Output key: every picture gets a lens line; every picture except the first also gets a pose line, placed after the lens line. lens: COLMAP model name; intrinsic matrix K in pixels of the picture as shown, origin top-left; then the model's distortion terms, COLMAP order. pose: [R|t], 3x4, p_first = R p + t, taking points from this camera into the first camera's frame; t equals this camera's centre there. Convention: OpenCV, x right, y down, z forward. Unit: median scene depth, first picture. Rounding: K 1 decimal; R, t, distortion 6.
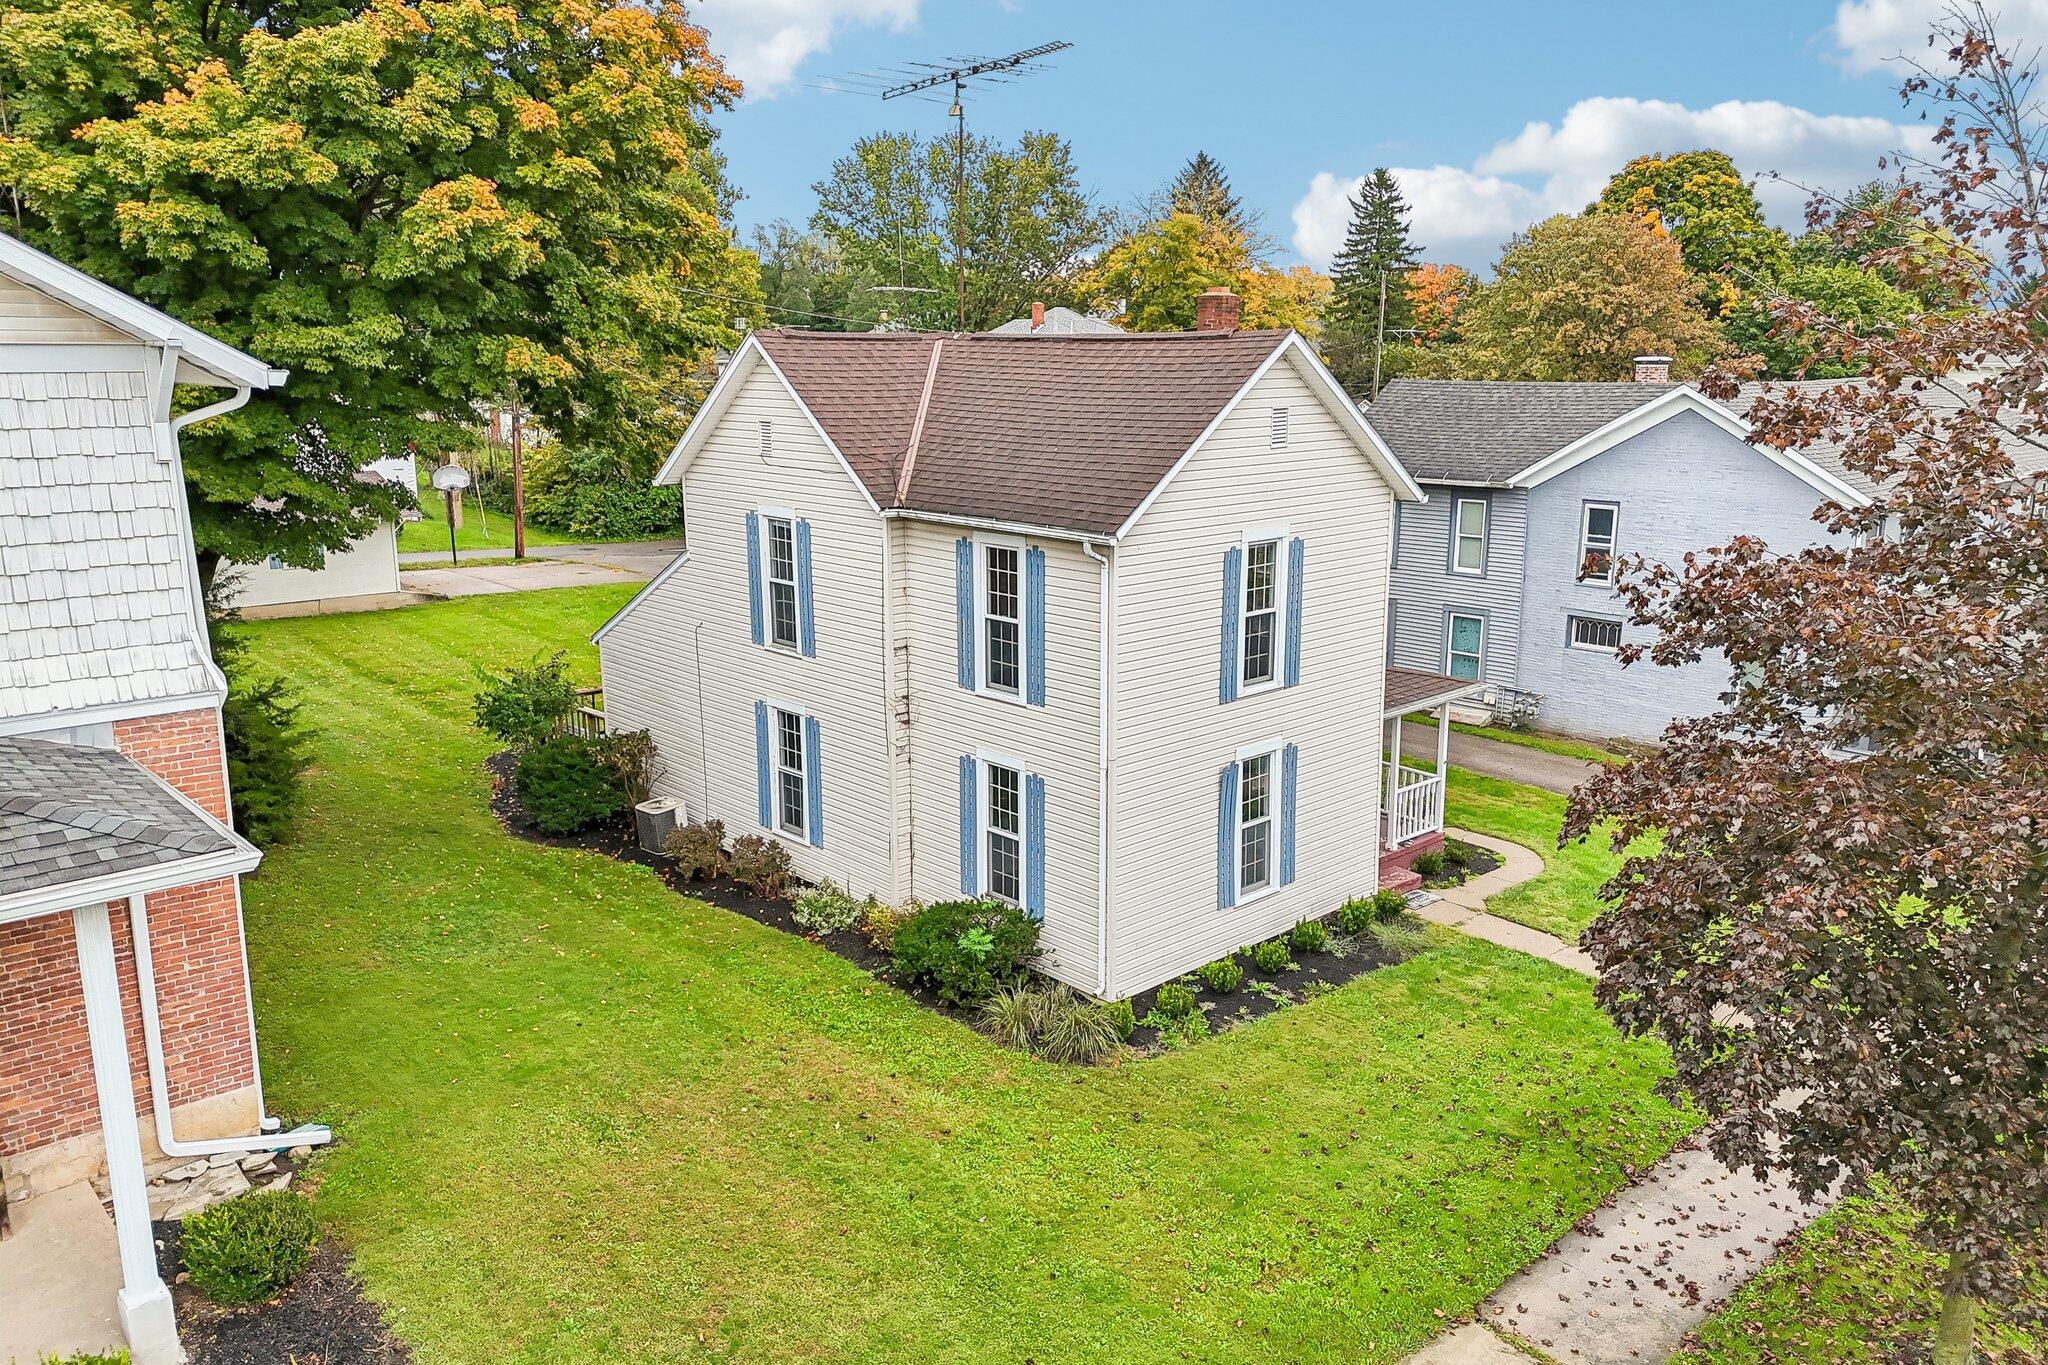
lens RADIAL K [[1509.2, 0, 1024.0], [0, 1509.2, 682.5], [0, 0, 1]] dist [0.054226, -0.043816]
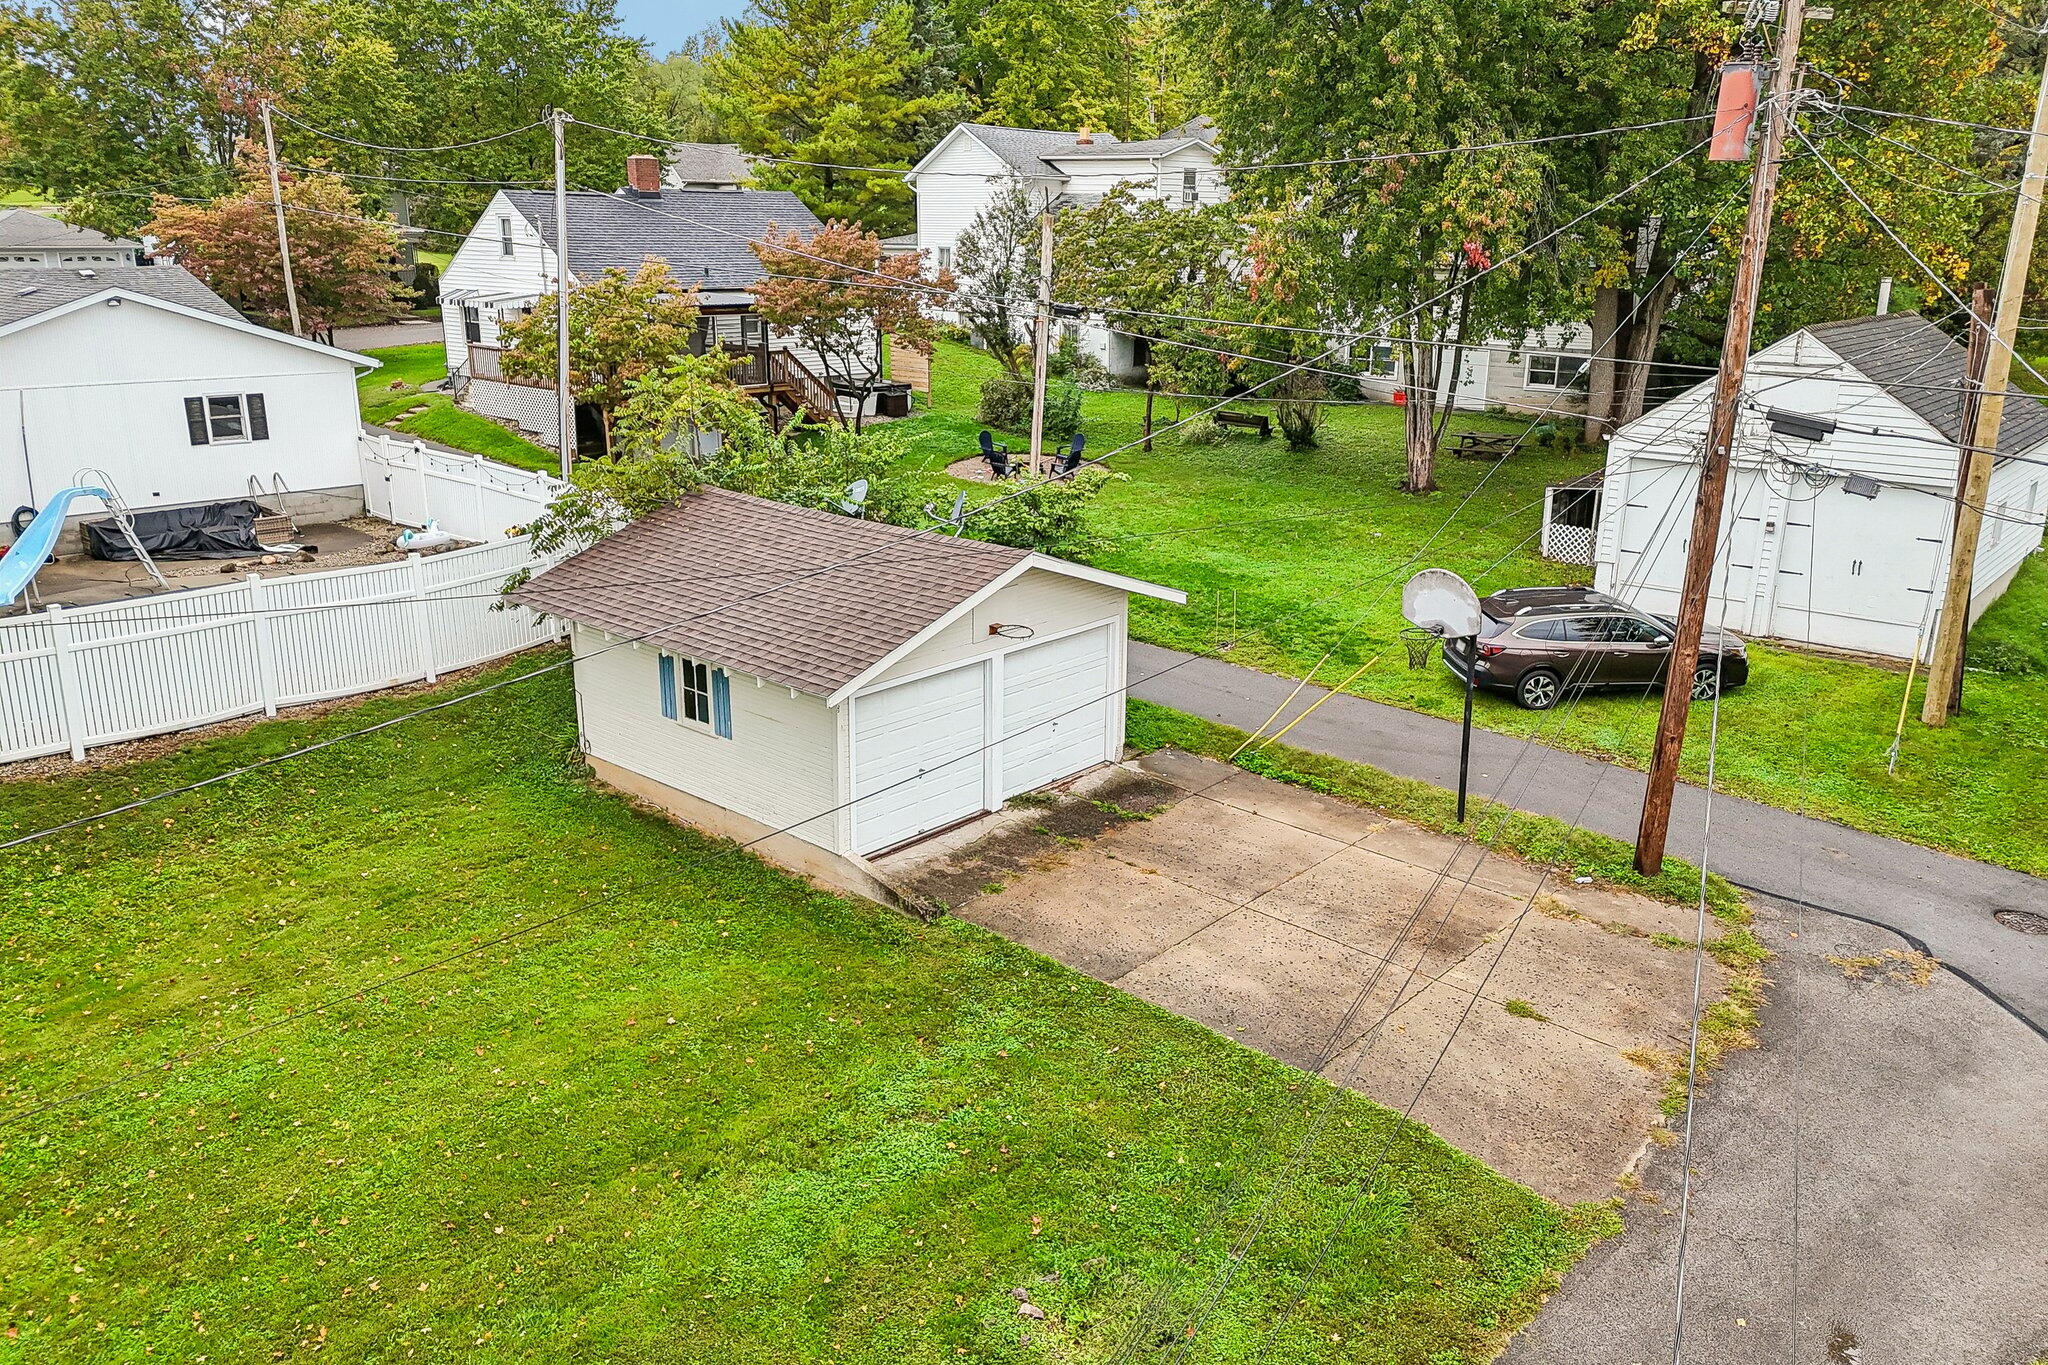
lens RADIAL K [[1504.7, 0, 1016.7], [0, 1504.7, 676.3], [0, 0, 1]] dist [0.083796, -0.096045]
pose [[0.091780, 0.281831, -0.955064, -0.087430], [-0.220886, 0.940980, 0.256449, -0.504487], [0.970972, 0.187423, 0.148615, 2.274235]]
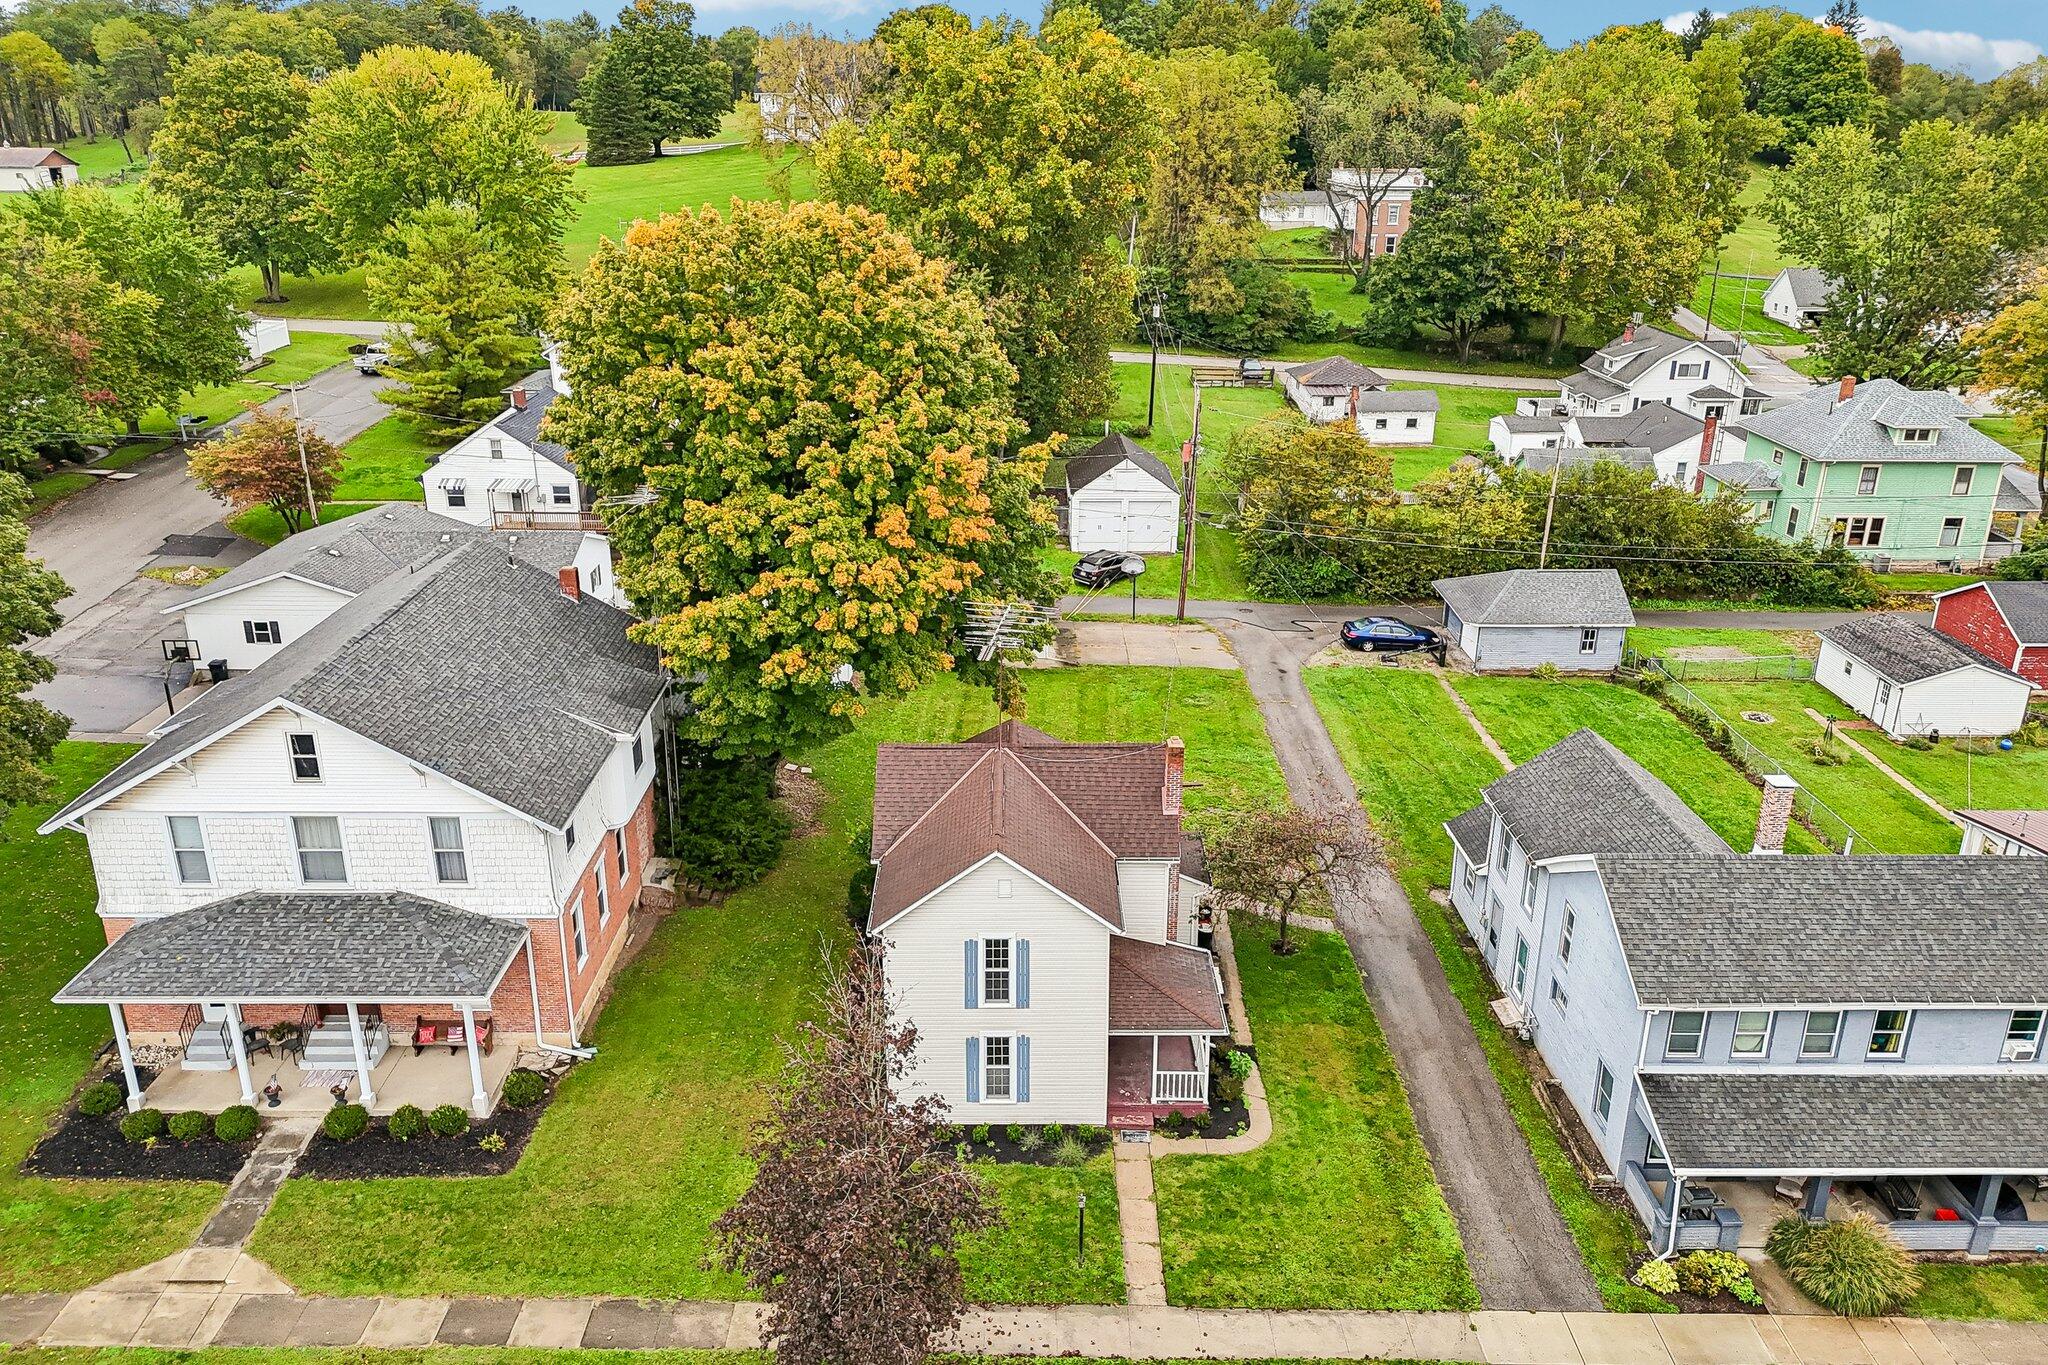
lens RADIAL K [[1504.7, 0, 1016.7], [0, 1504.7, 676.3], [0, 0, 1]] dist [0.083796, -0.096045]
pose [[0.732931, 0.239701, -0.636675, 1.298155], [-0.150746, 0.969829, 0.191593, -0.775961], [0.663391, -0.044449, 0.746951, -0.416609]]
